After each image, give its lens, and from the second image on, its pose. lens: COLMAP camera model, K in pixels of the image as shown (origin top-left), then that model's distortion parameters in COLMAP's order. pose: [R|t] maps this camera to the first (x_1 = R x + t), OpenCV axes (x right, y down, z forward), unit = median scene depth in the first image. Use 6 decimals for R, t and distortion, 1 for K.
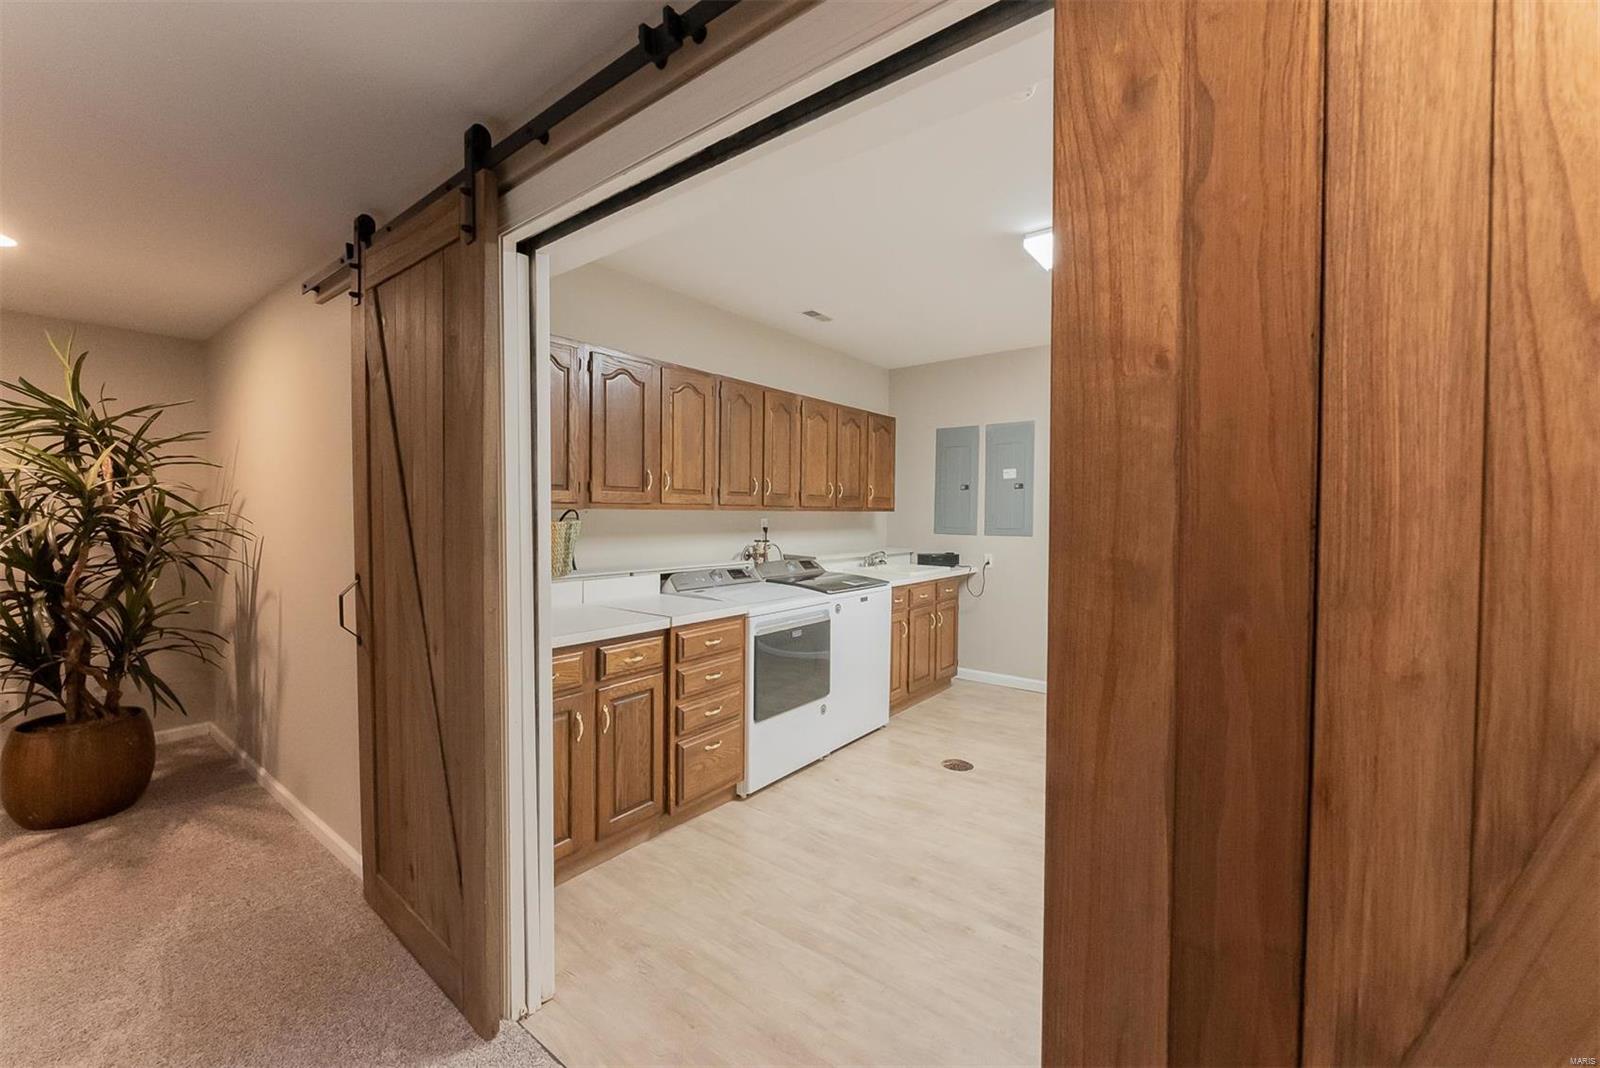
lens RADIAL K [[643.9, 0, 791.4], [0, 643.9, 529.8], [0, 0, 1]] dist [-0.004042, 0.000616]
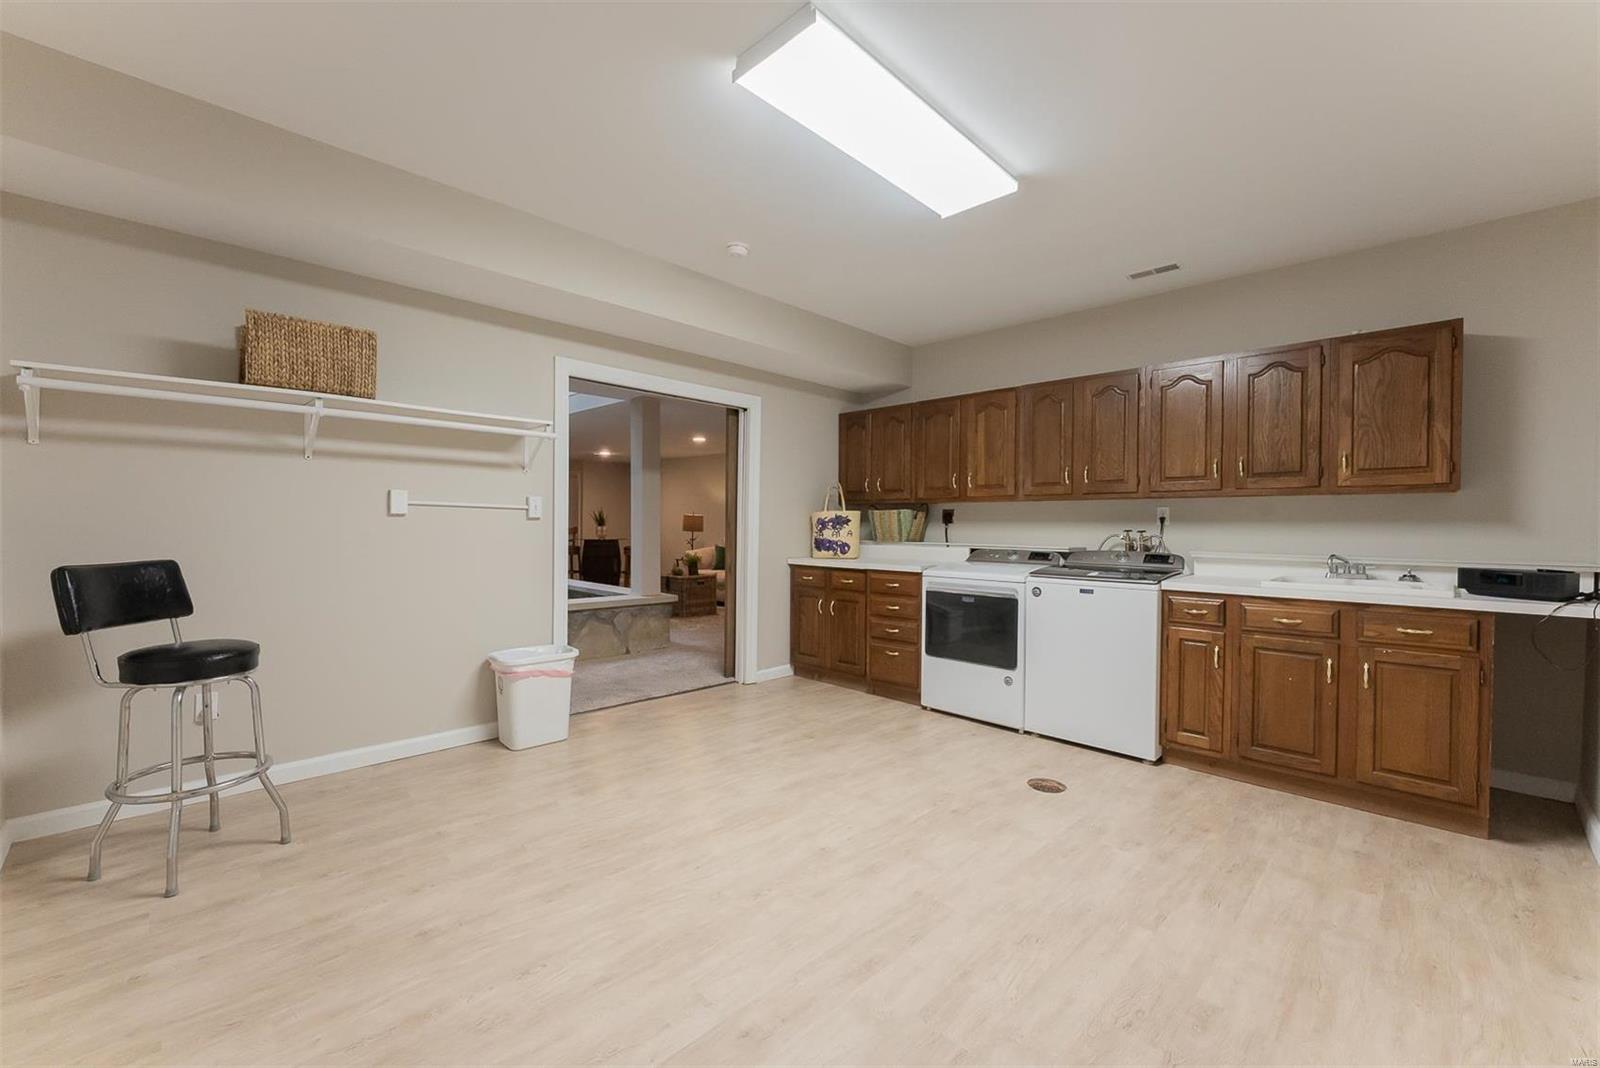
lens RADIAL K [[643.9, 0, 802.3], [0, 643.9, 528.6], [0, 0, 1]] dist [-0.004042, 0.000616]
pose [[-0.110727, 0.000200, -0.993851, 1.049657], [-0.032012, 0.999480, 0.003768, 0.028913], [0.993335, 0.032232, -0.110663, 0.697820]]
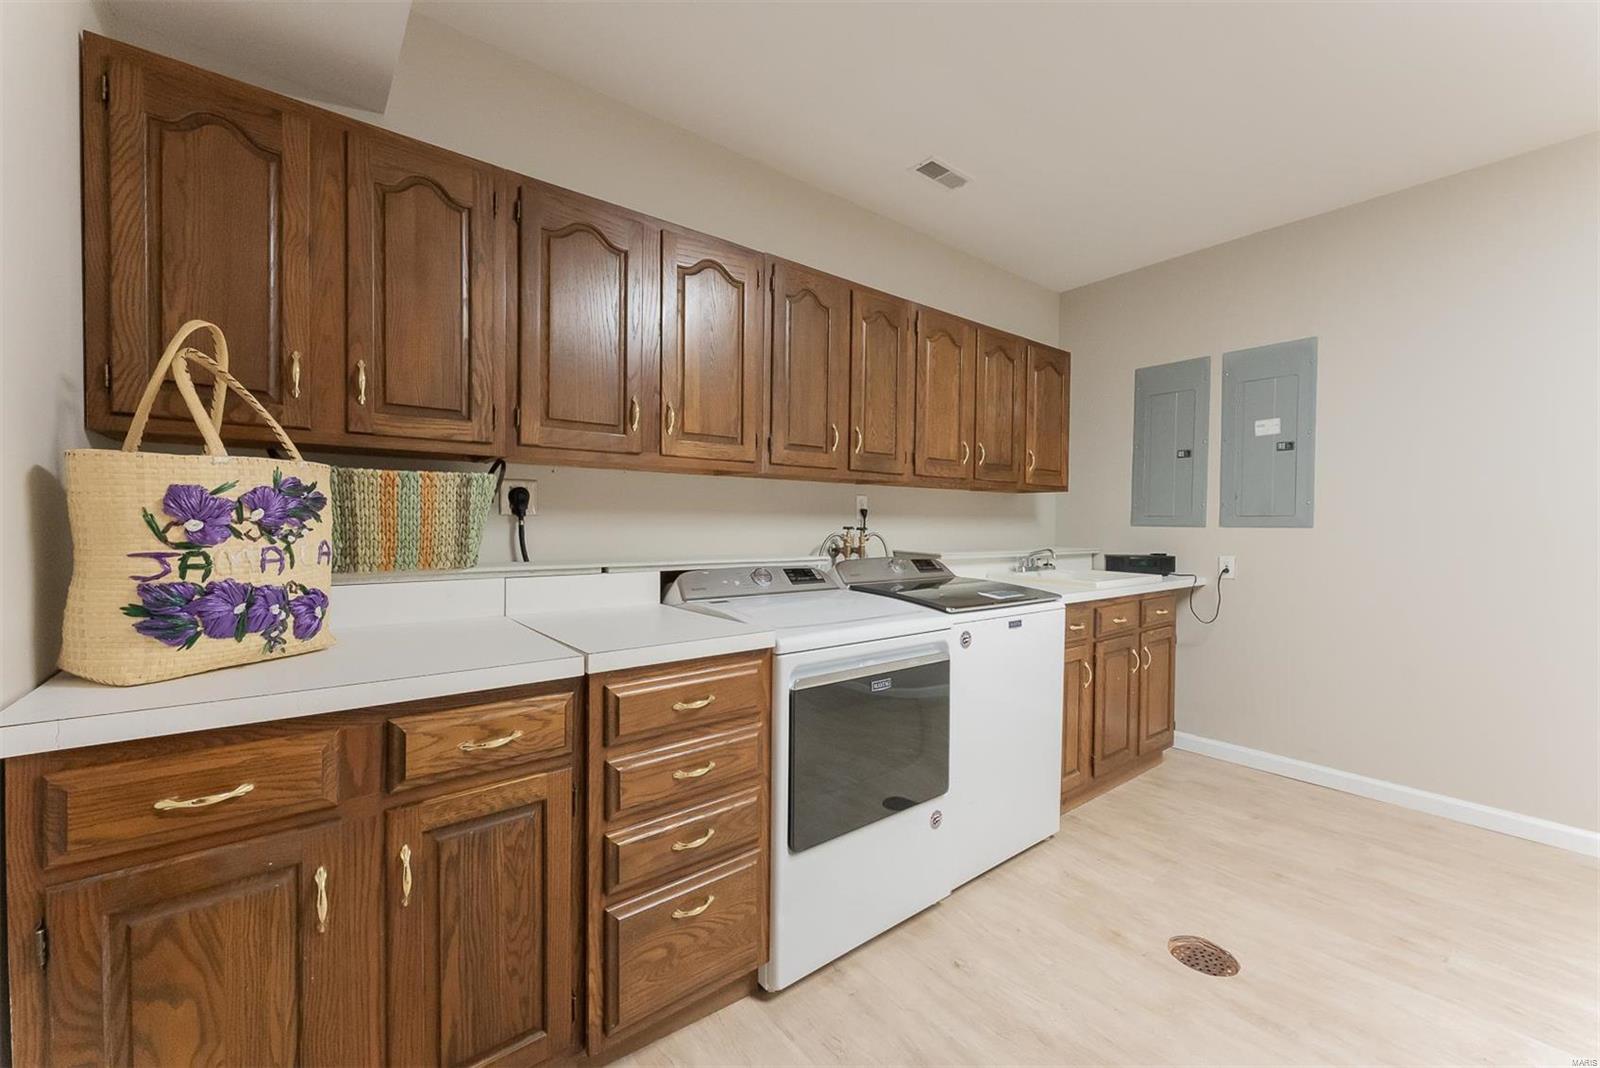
lens RADIAL K [[643.9, 0, 791.7], [0, 643.9, 530.6], [0, 0, 1]] dist [-0.004042, 0.000616]
pose [[0.971361, 0.005122, -0.237555, 0.054005], [-0.008163, 0.999897, -0.011816, 0.031545], [0.237470, 0.013417, 0.971302, 0.383355]]
